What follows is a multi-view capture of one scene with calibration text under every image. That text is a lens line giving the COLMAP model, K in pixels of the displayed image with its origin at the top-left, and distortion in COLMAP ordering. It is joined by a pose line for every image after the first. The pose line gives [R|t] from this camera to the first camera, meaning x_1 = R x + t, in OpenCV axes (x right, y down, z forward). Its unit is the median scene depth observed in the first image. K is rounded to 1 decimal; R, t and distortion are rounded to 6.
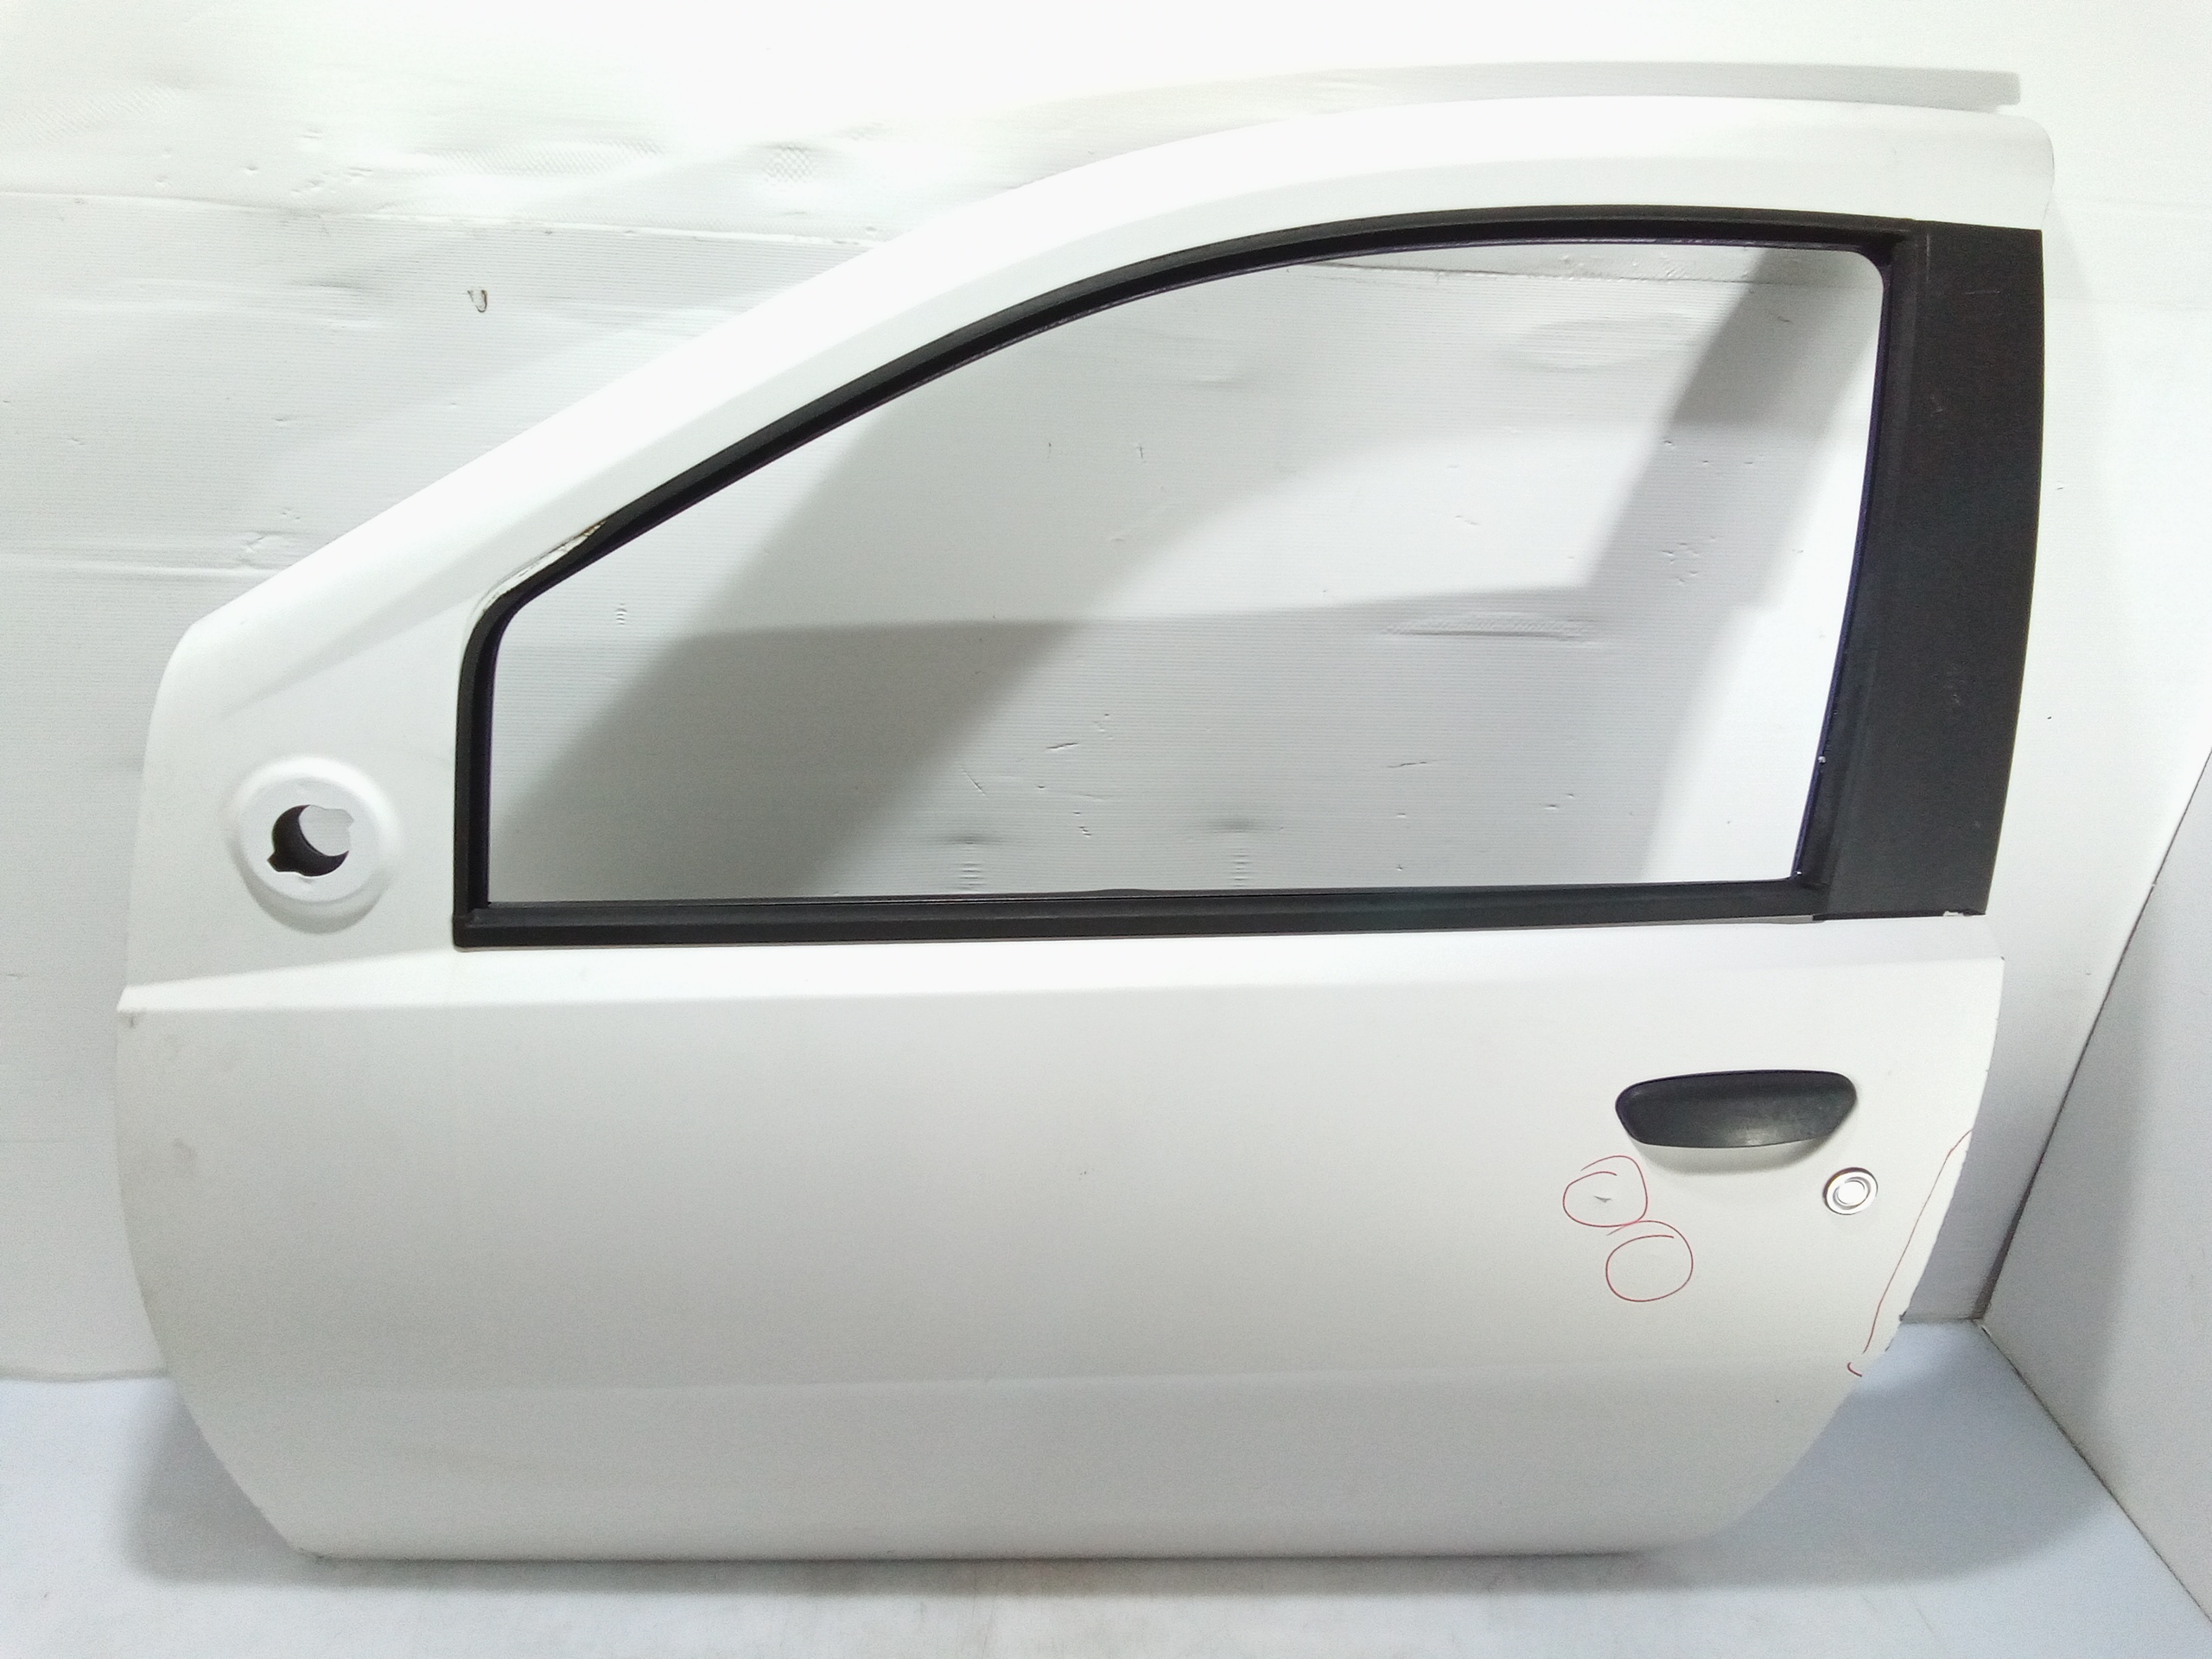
lens RADIAL K [[1490.9, 0, 1098.6], [0, 1490.9, 883.1], [0, 0, 1]] dist [0.037590, -0.060396]
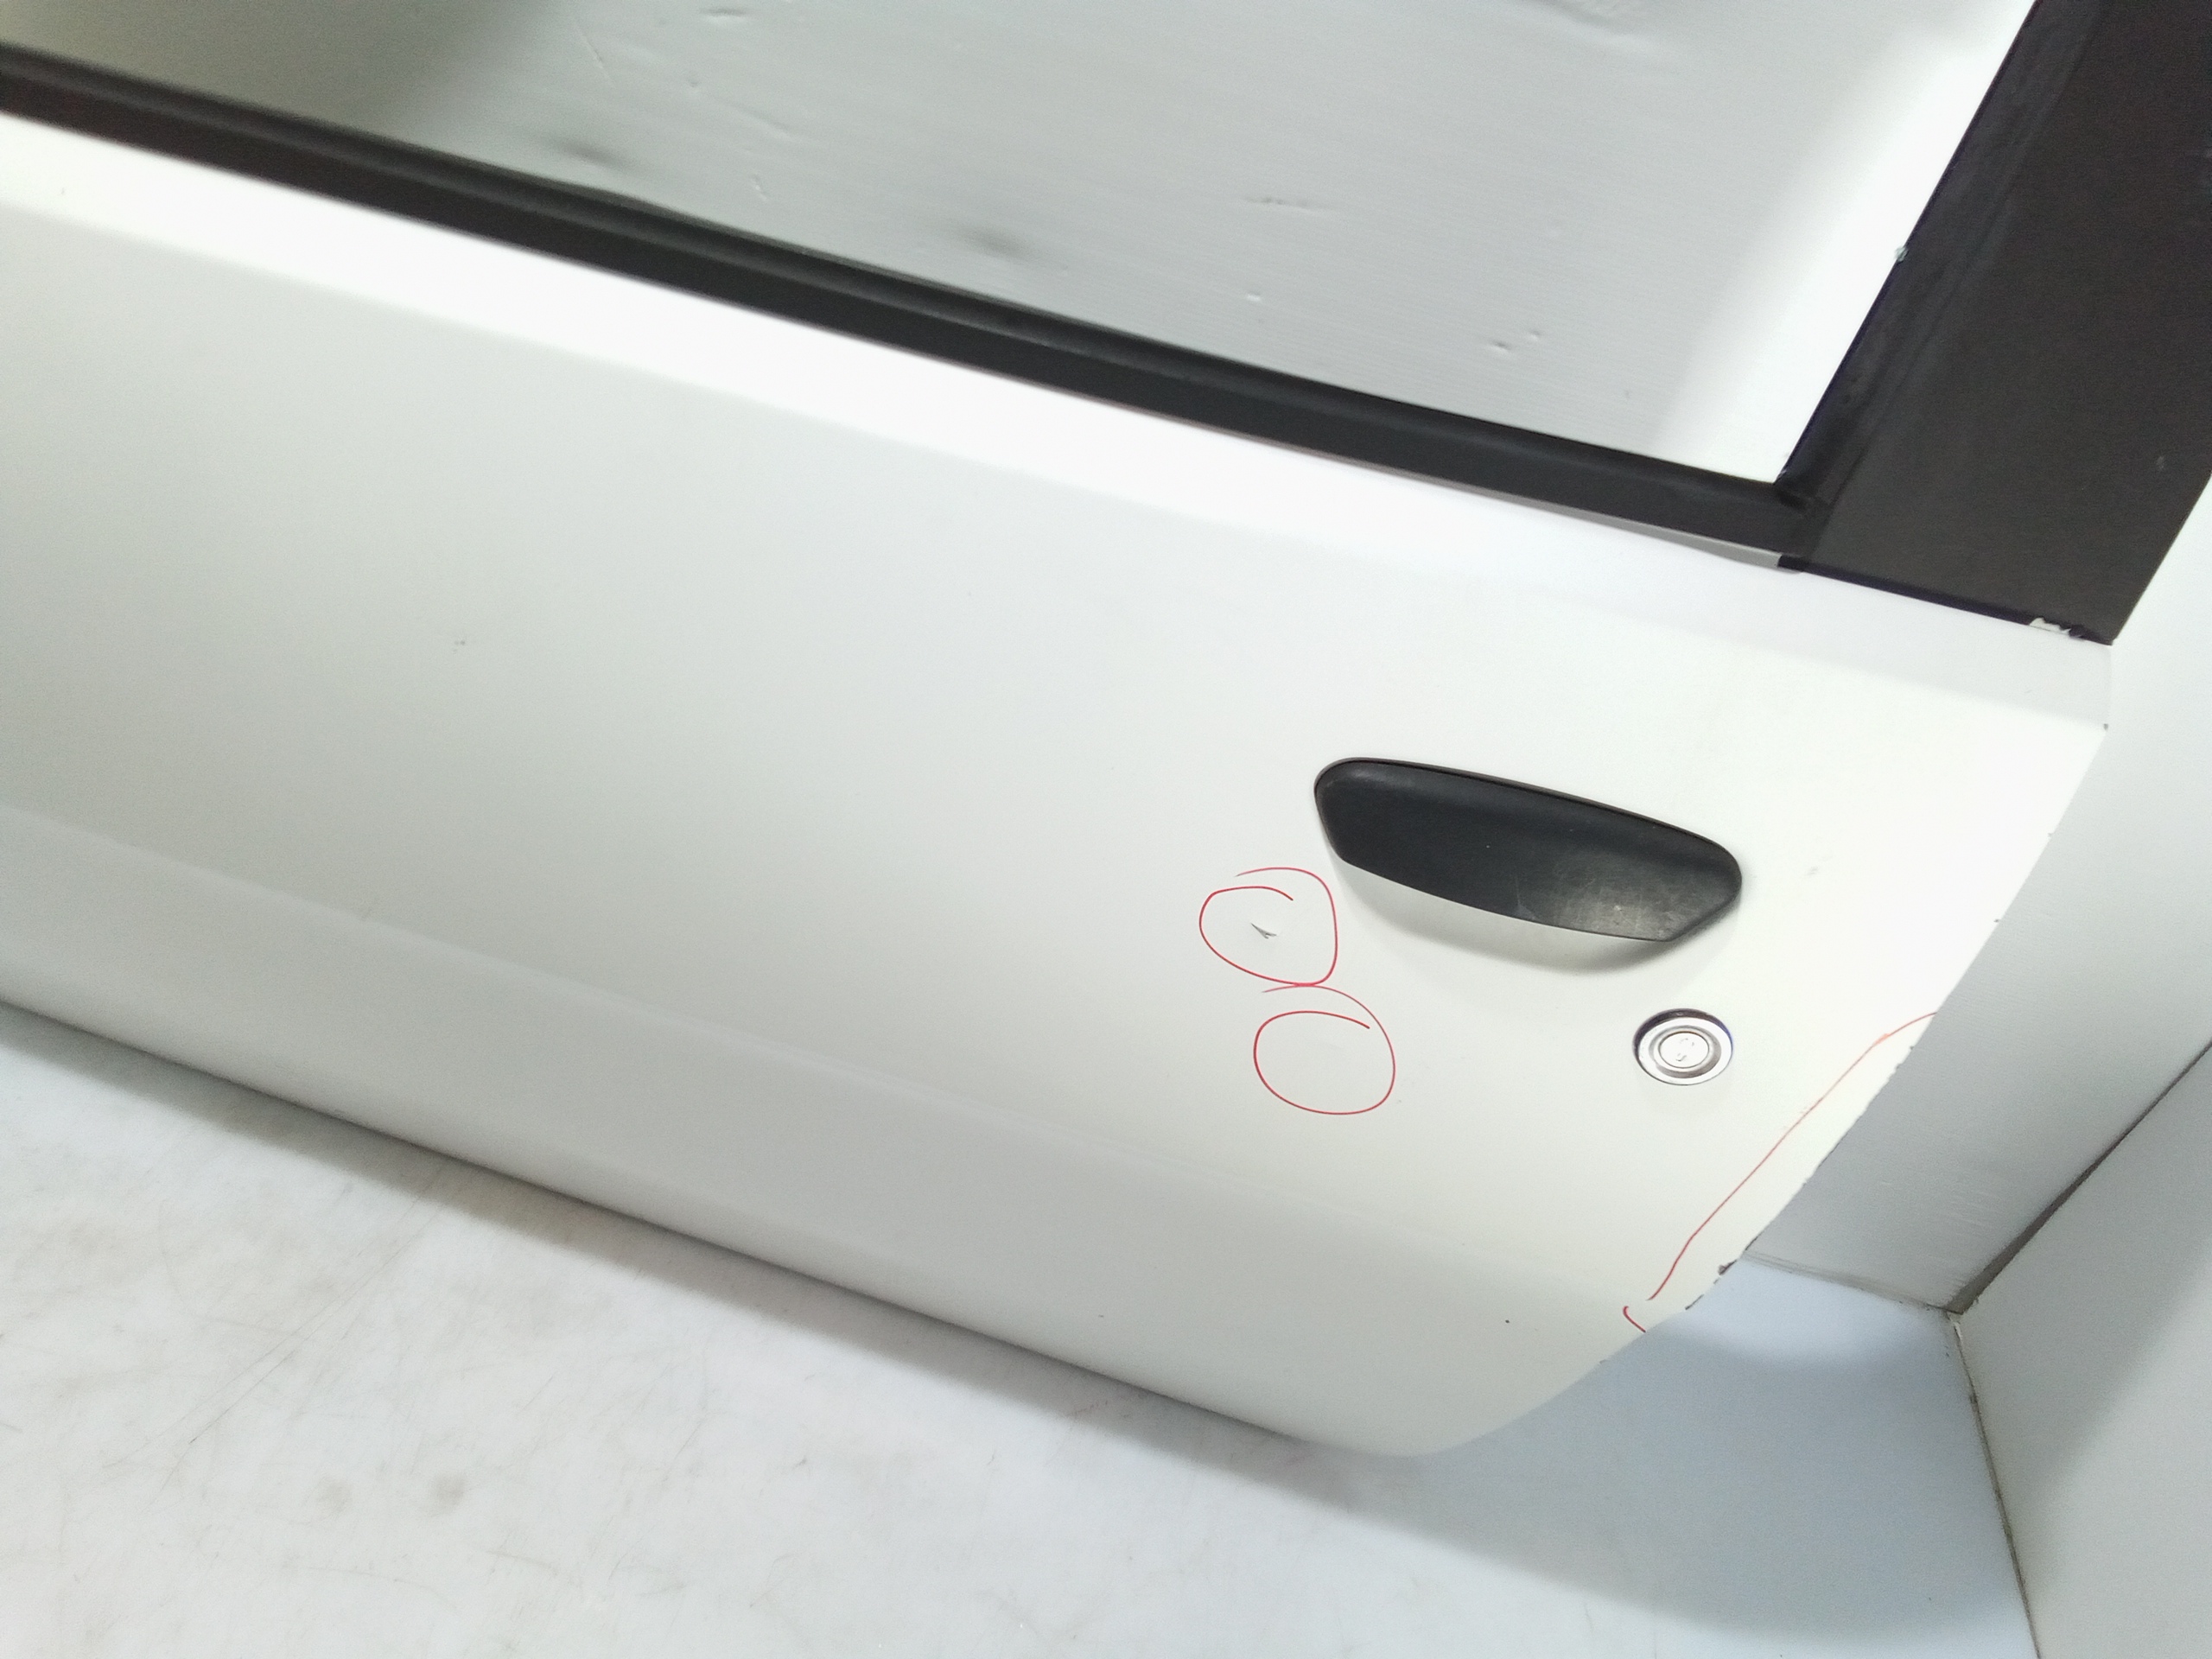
lens RADIAL K [[1490.9, 0, 1098.6], [0, 1490.9, 883.1], [0, 0, 1]] dist [0.037590, -0.060396]
pose [[0.947583, 0.295391, -0.121779, 0.335828], [-0.265492, 0.940003, 0.214262, 0.080129], [0.177764, -0.170700, 0.969155, 0.402704]]
